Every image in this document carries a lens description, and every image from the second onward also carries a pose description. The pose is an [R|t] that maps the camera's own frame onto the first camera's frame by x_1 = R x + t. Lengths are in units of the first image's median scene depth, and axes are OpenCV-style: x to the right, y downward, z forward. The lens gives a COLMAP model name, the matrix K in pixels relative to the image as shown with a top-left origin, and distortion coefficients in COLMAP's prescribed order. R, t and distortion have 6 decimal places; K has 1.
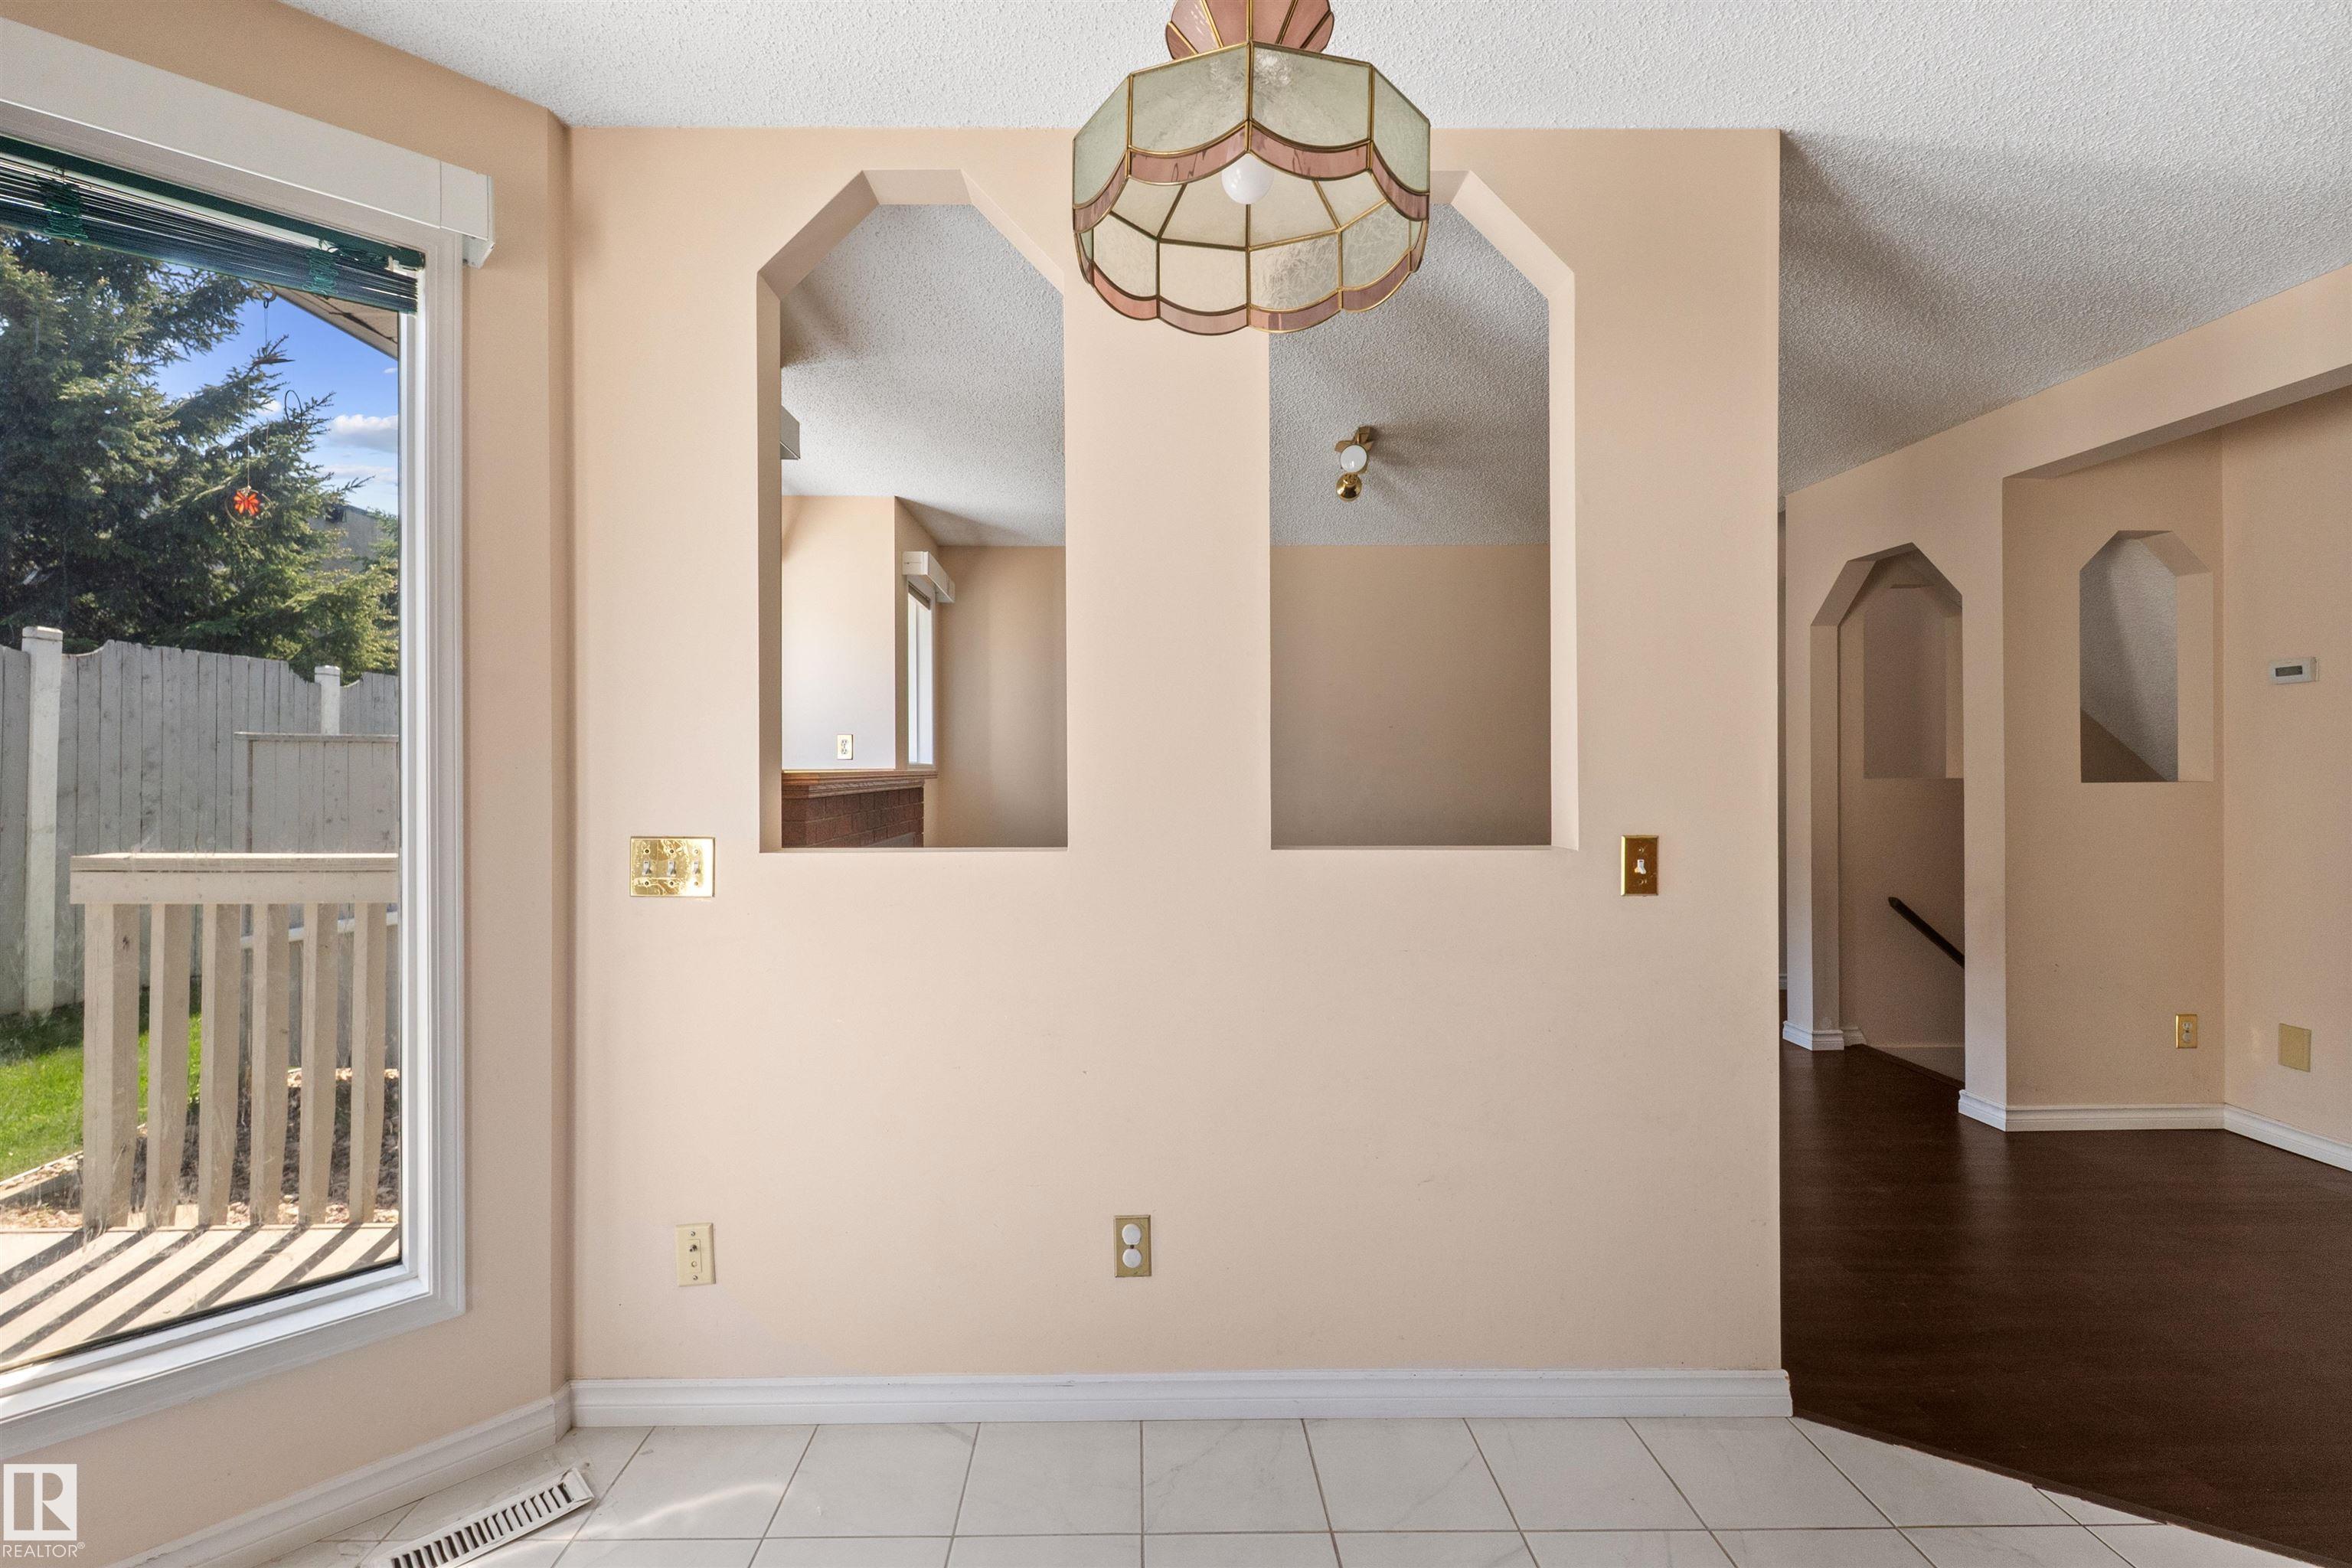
lens RADIAL K [[1048.2, 0, 1138.9], [0, 1048.2, 772.4], [0, 0, 1]] dist [0.012563, -0.007674]
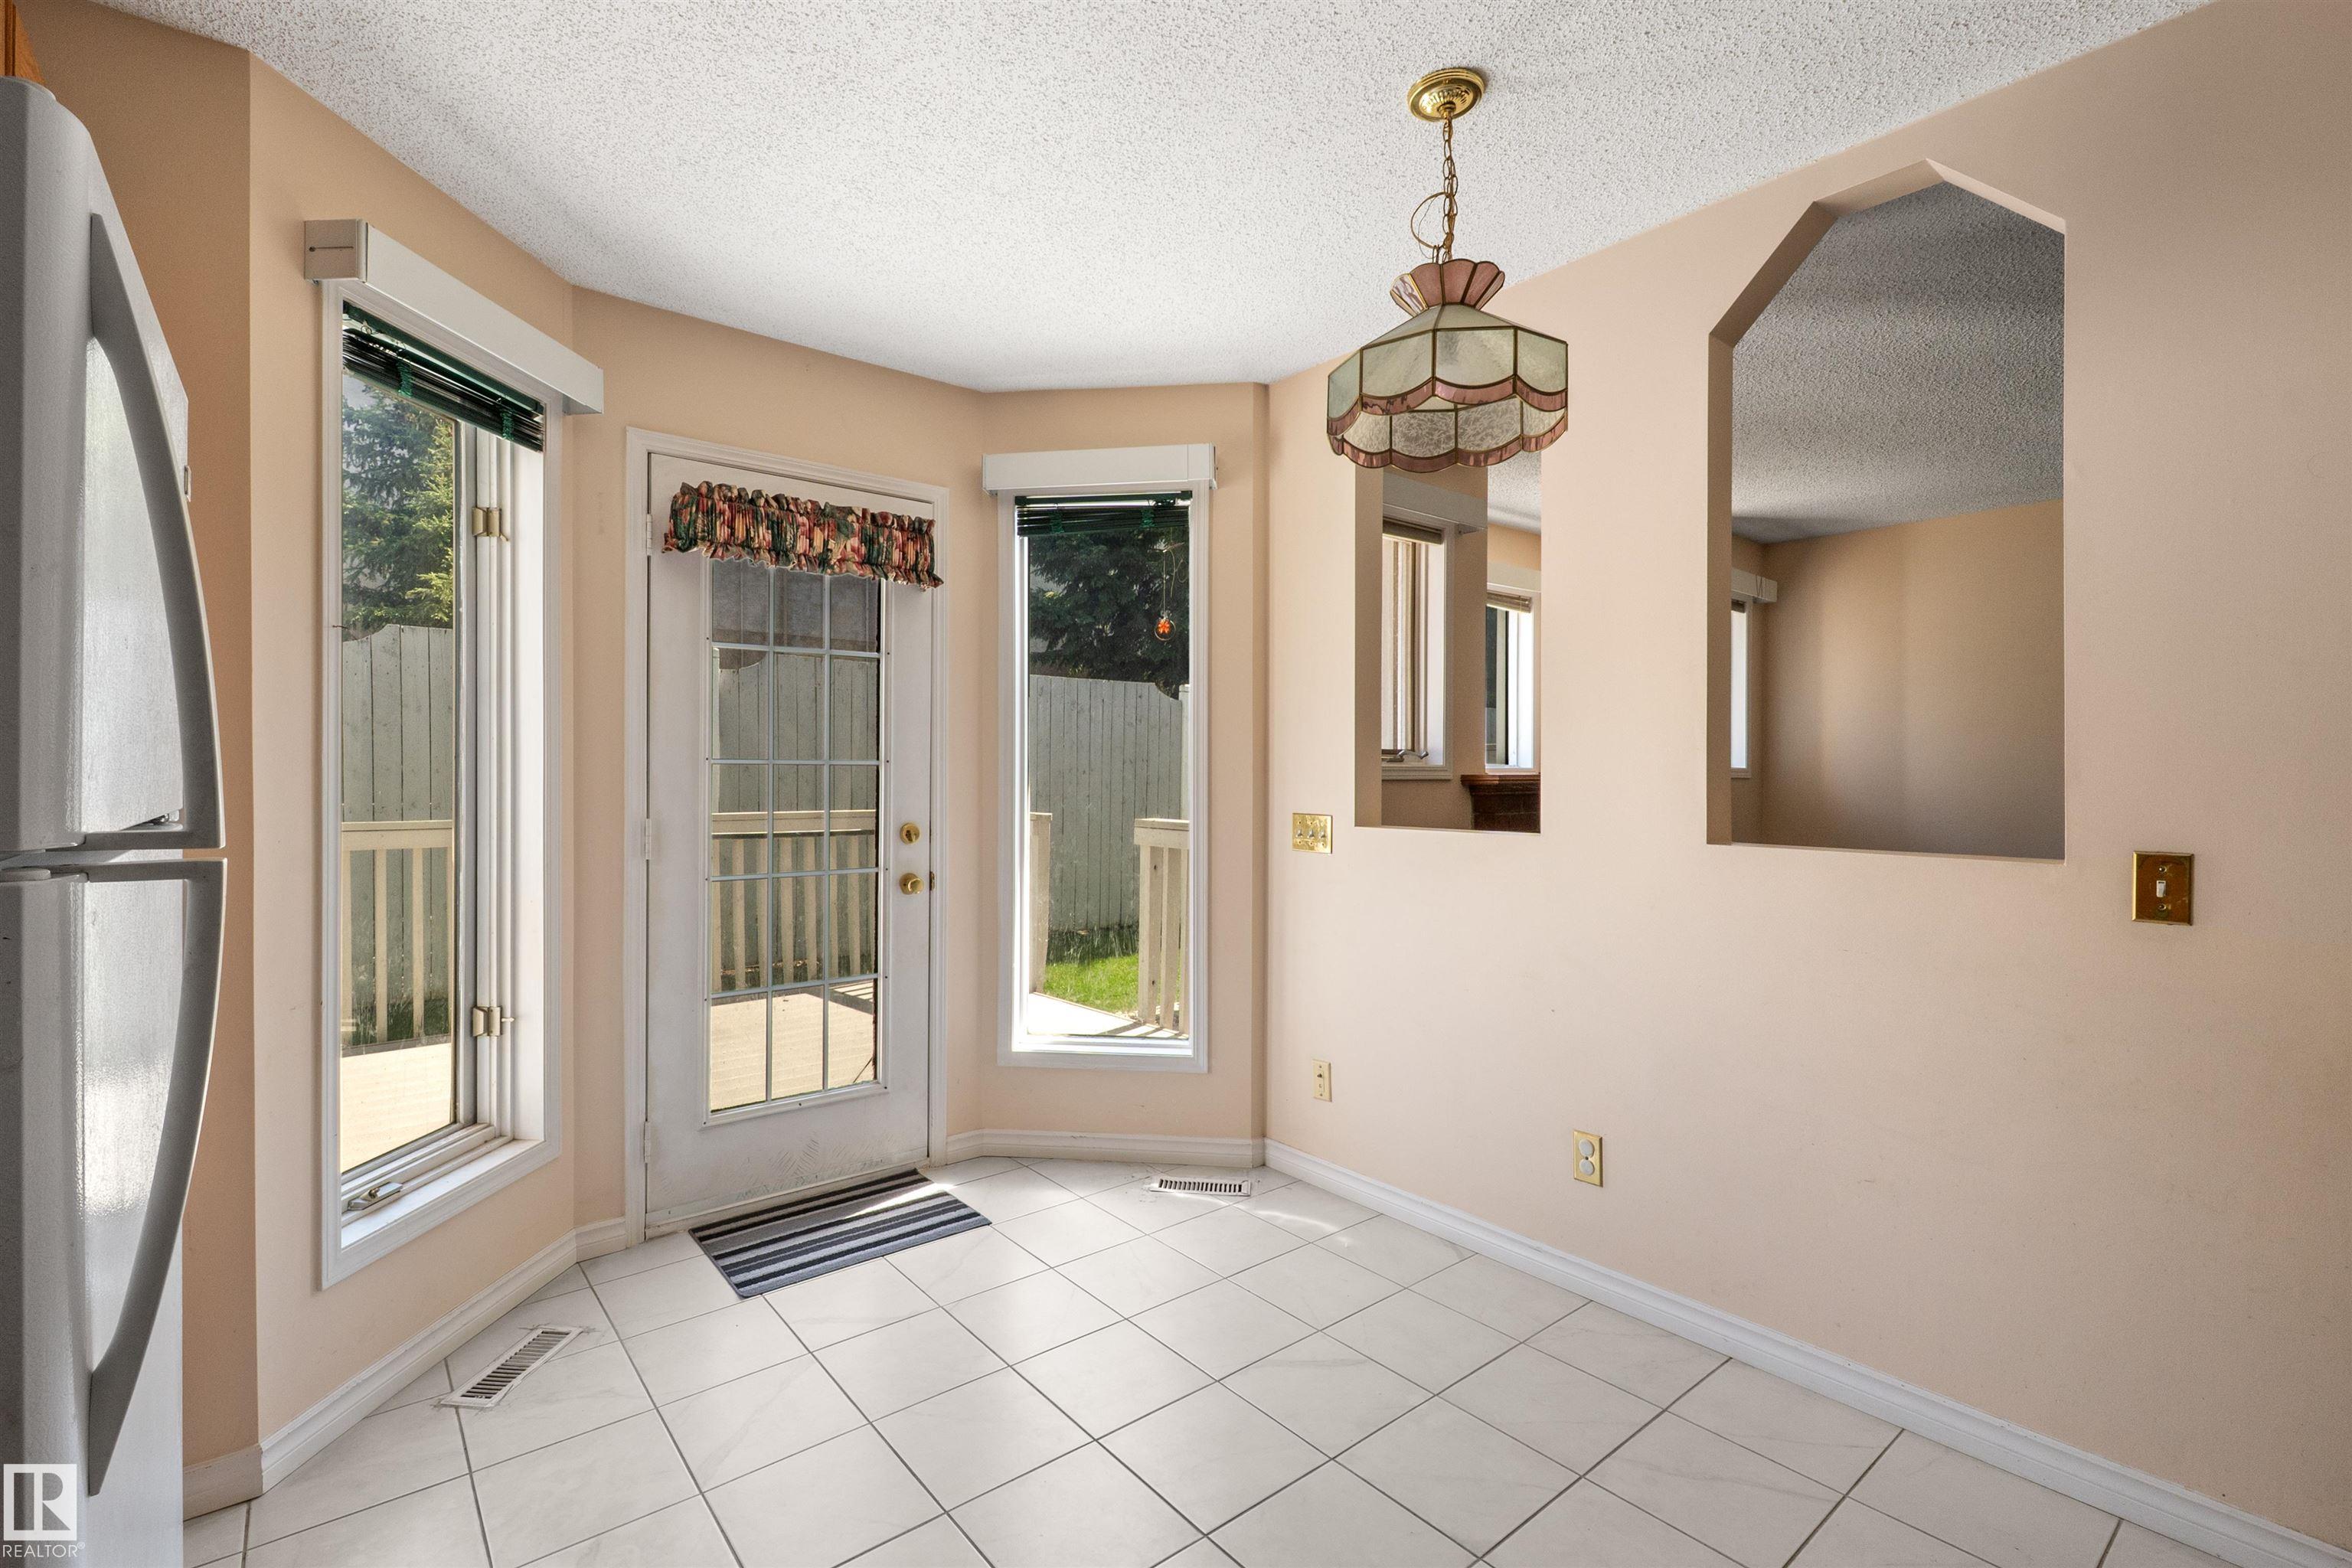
lens RADIAL K [[1043.0, 0, 1143.6], [0, 1043.0, 778.5], [0, 0, 1]] dist [0.018857, -0.010193]
pose [[0.616783, 0.007781, -0.787095, 0.639484], [-0.005649, 0.999969, 0.005458, 0.000901], [0.787113, 0.001080, 0.616808, -0.171993]]
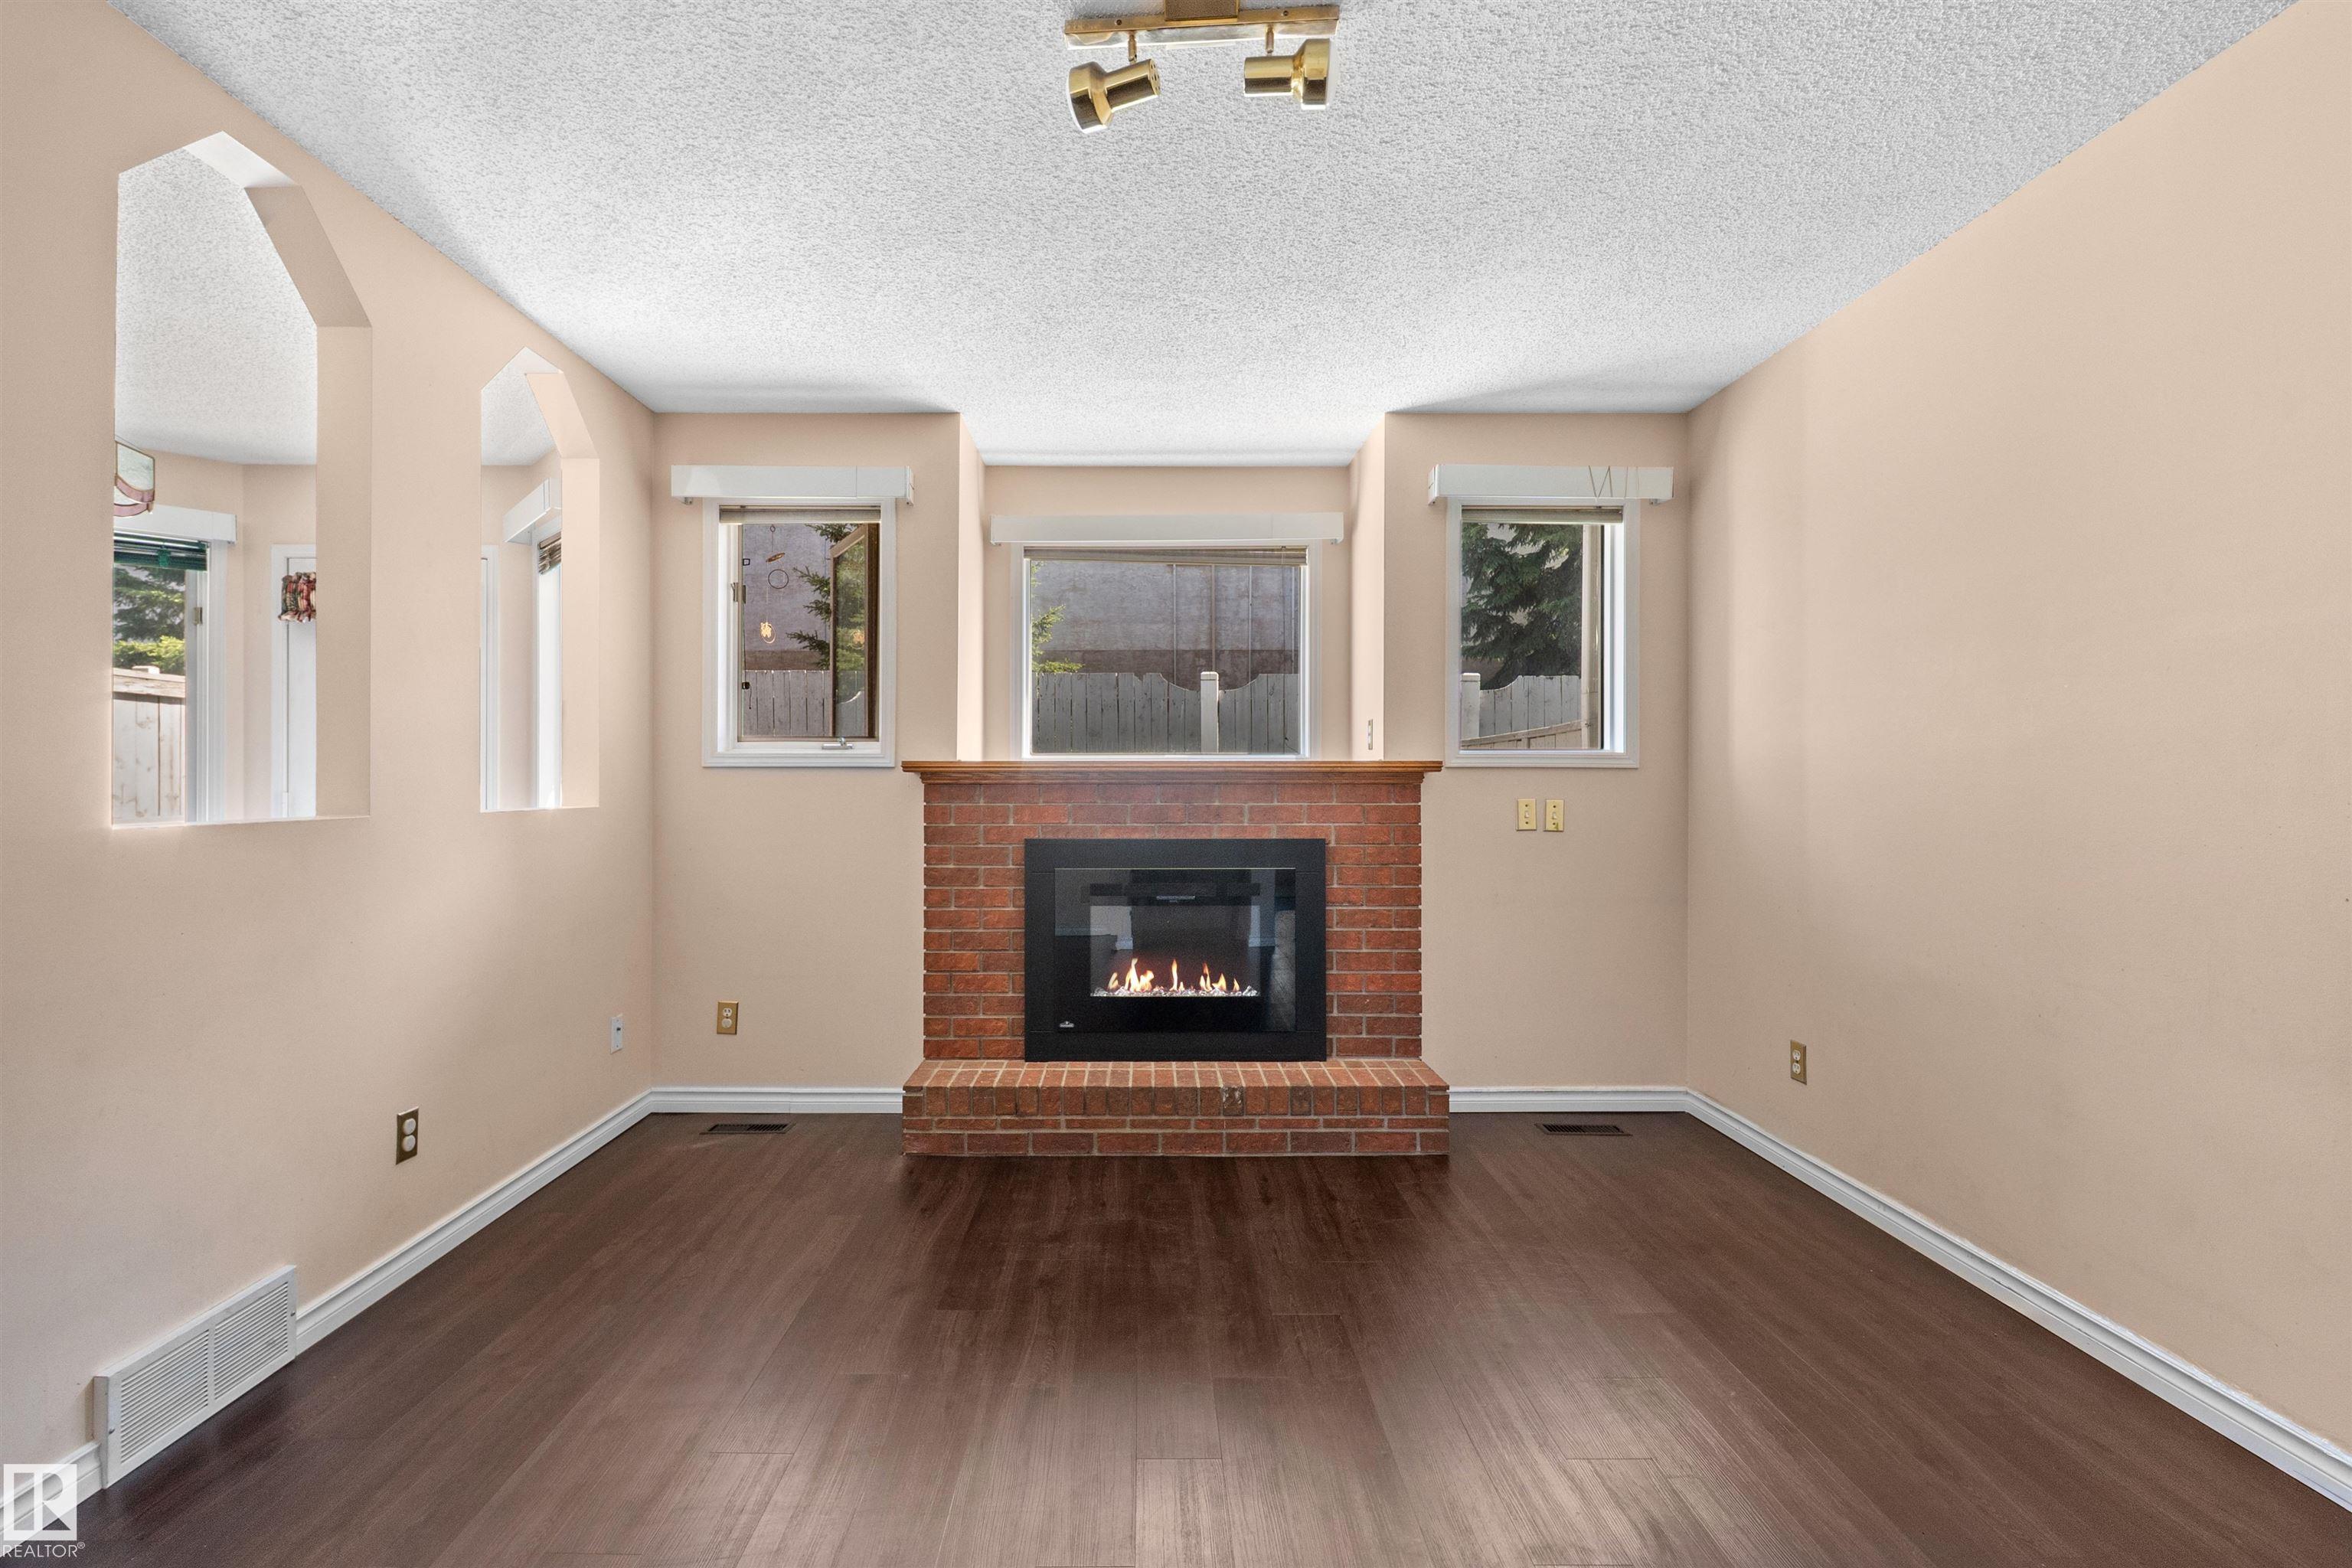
lens RADIAL K [[1041.1, 0, 1137.8], [0, 1041.1, 773.8], [0, 0, 1]] dist [0.011820, -0.007642]
pose [[-0.012178, -0.004578, -0.999915, 1.280592], [-0.005805, 0.999973, -0.004508, 0.027363], [0.999909, 0.005750, -0.012204, 1.939055]]
